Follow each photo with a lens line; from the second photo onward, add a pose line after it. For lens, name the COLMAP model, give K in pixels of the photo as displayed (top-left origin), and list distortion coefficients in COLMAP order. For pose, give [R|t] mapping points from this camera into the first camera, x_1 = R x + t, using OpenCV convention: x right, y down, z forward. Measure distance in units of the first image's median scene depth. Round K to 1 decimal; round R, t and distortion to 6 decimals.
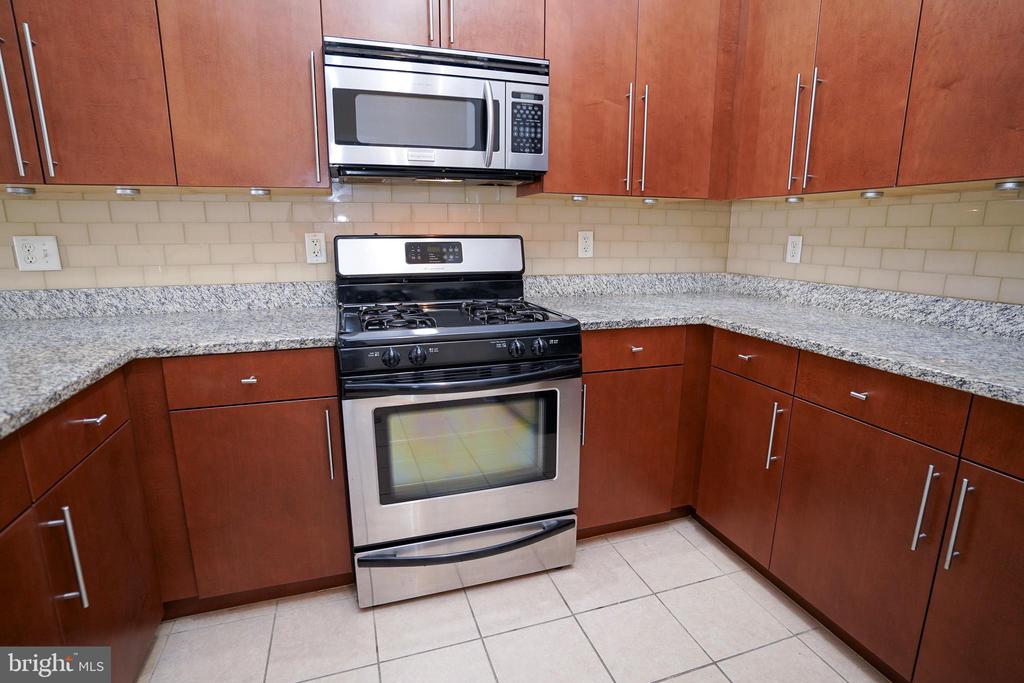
lens RADIAL K [[517.7, 0, 512.3], [0, 517.7, 339.3], [0, 0, 1]] dist [-0.102800, 0.058139]
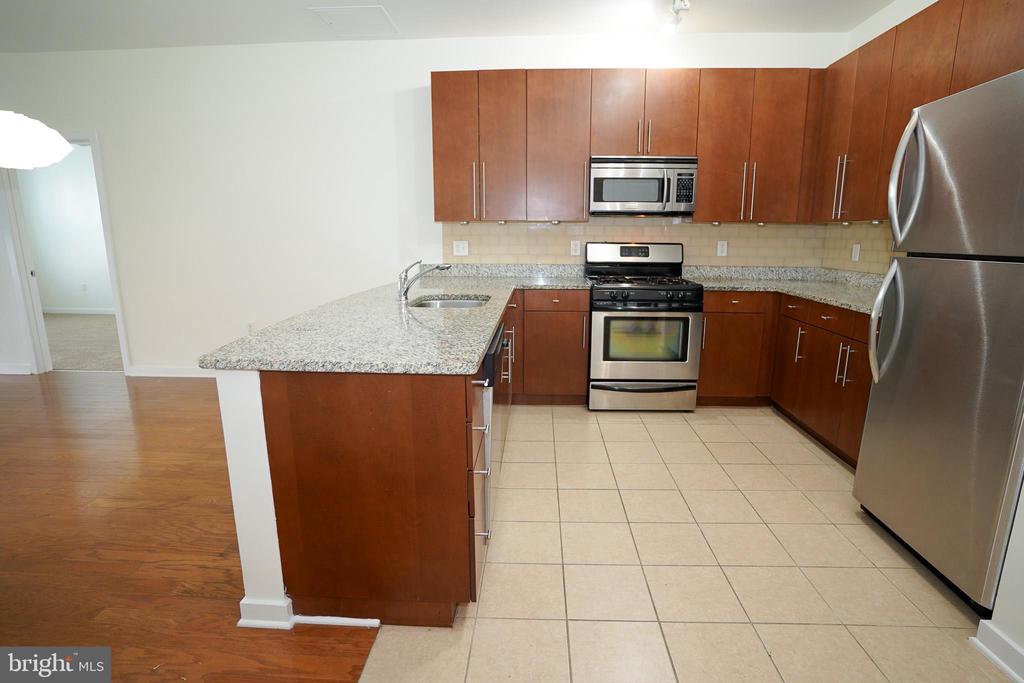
lens RADIAL K [[517.7, 0, 512.3], [0, 517.7, 339.3], [0, 0, 1]] dist [-0.102800, 0.058139]
pose [[0.932300, 0.067845, -0.355266, 0.150079], [-0.069526, 0.997548, 0.008047, 0.207733], [0.354941, 0.017198, 0.934731, -1.127677]]
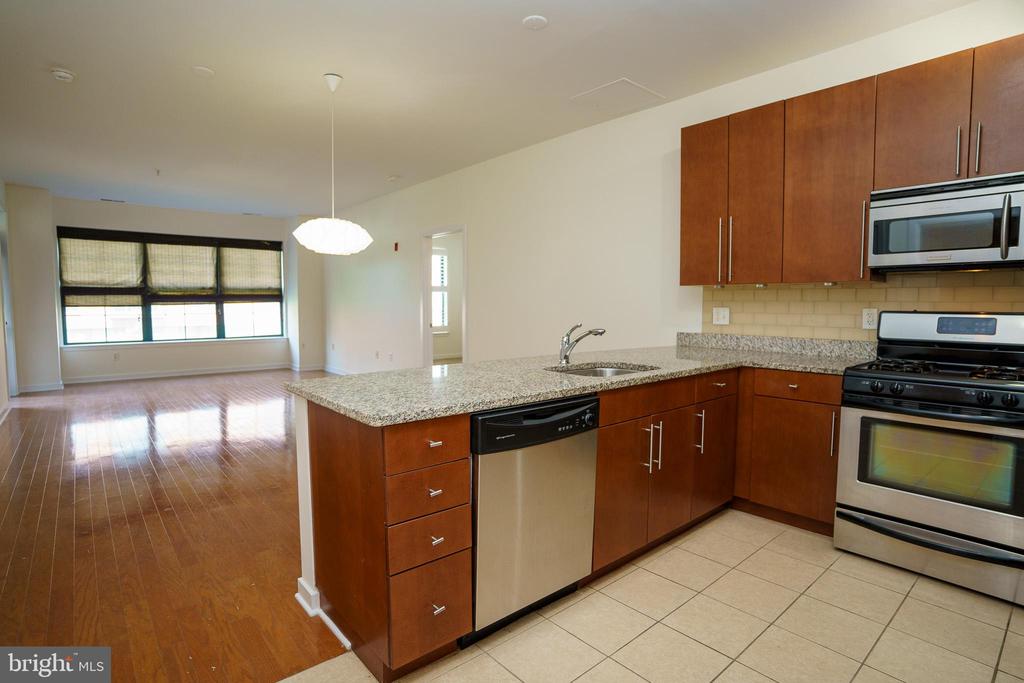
lens RADIAL K [[517.7, 0, 512.3], [0, 517.7, 339.3], [0, 0, 1]] dist [-0.102800, 0.058139]
pose [[0.375919, 0.059760, -0.924724, 0.628358], [-0.189693, 0.981748, -0.013669, 0.105725], [0.907029, 0.180552, 0.380394, -0.534022]]
